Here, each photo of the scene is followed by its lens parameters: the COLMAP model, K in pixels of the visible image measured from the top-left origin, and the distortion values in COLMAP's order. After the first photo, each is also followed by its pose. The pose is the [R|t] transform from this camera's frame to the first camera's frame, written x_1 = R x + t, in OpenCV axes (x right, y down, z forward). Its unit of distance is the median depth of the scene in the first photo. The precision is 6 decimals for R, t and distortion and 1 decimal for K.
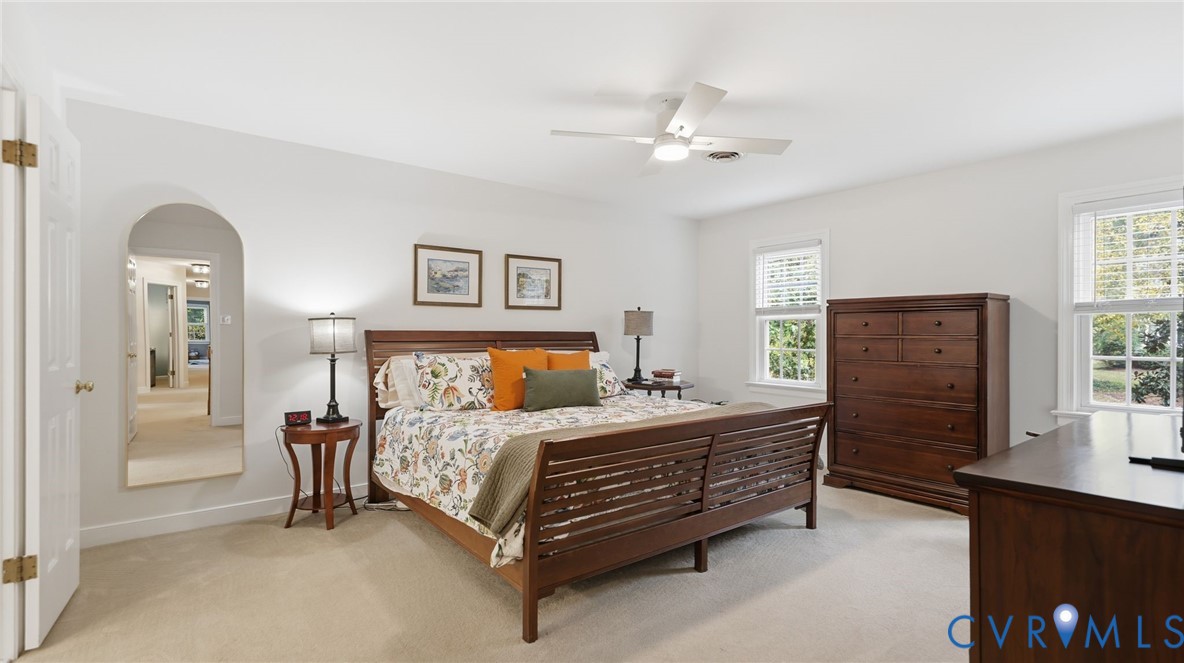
lens RADIAL K [[539.6, 0, 591.7], [0, 539.6, 333.8], [0, 0, 1]] dist [0.000442, -0.000226]
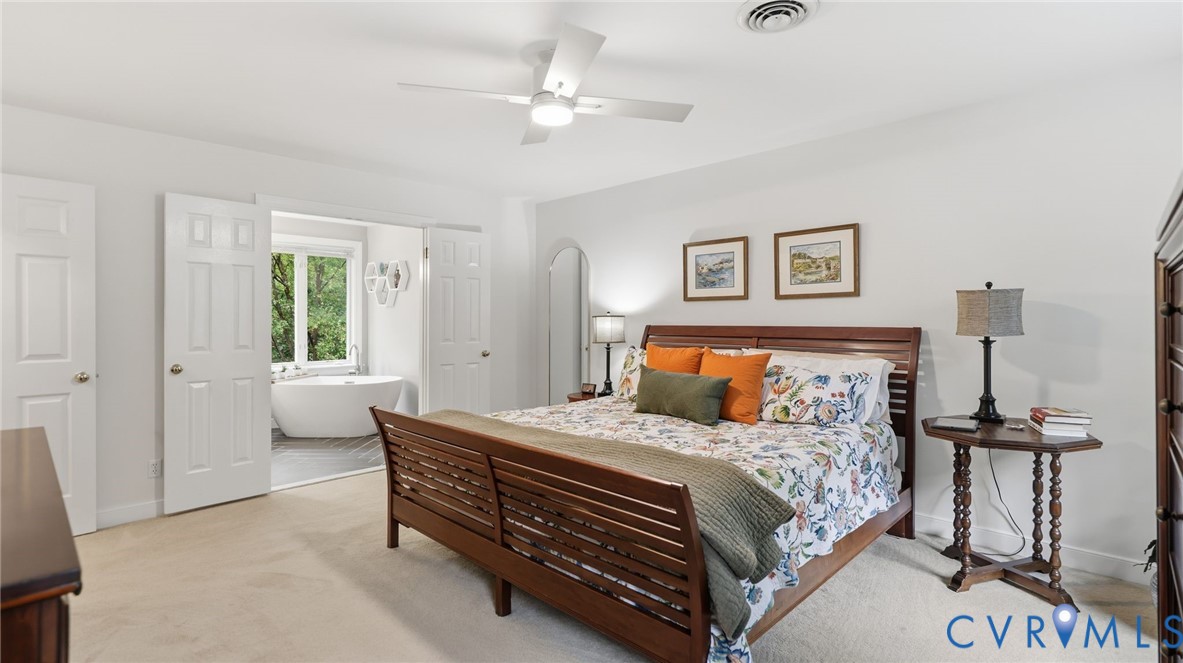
lens RADIAL K [[539.2, 0, 589.0], [0, 539.2, 324.1], [0, 0, 1]] dist [0.000442, -0.000226]
pose [[0.157148, 0.004742, -0.987564, 0.654187], [0.002038, 0.999985, 0.005126, -0.013631], [0.987573, -0.002818, 0.157136, 0.615817]]
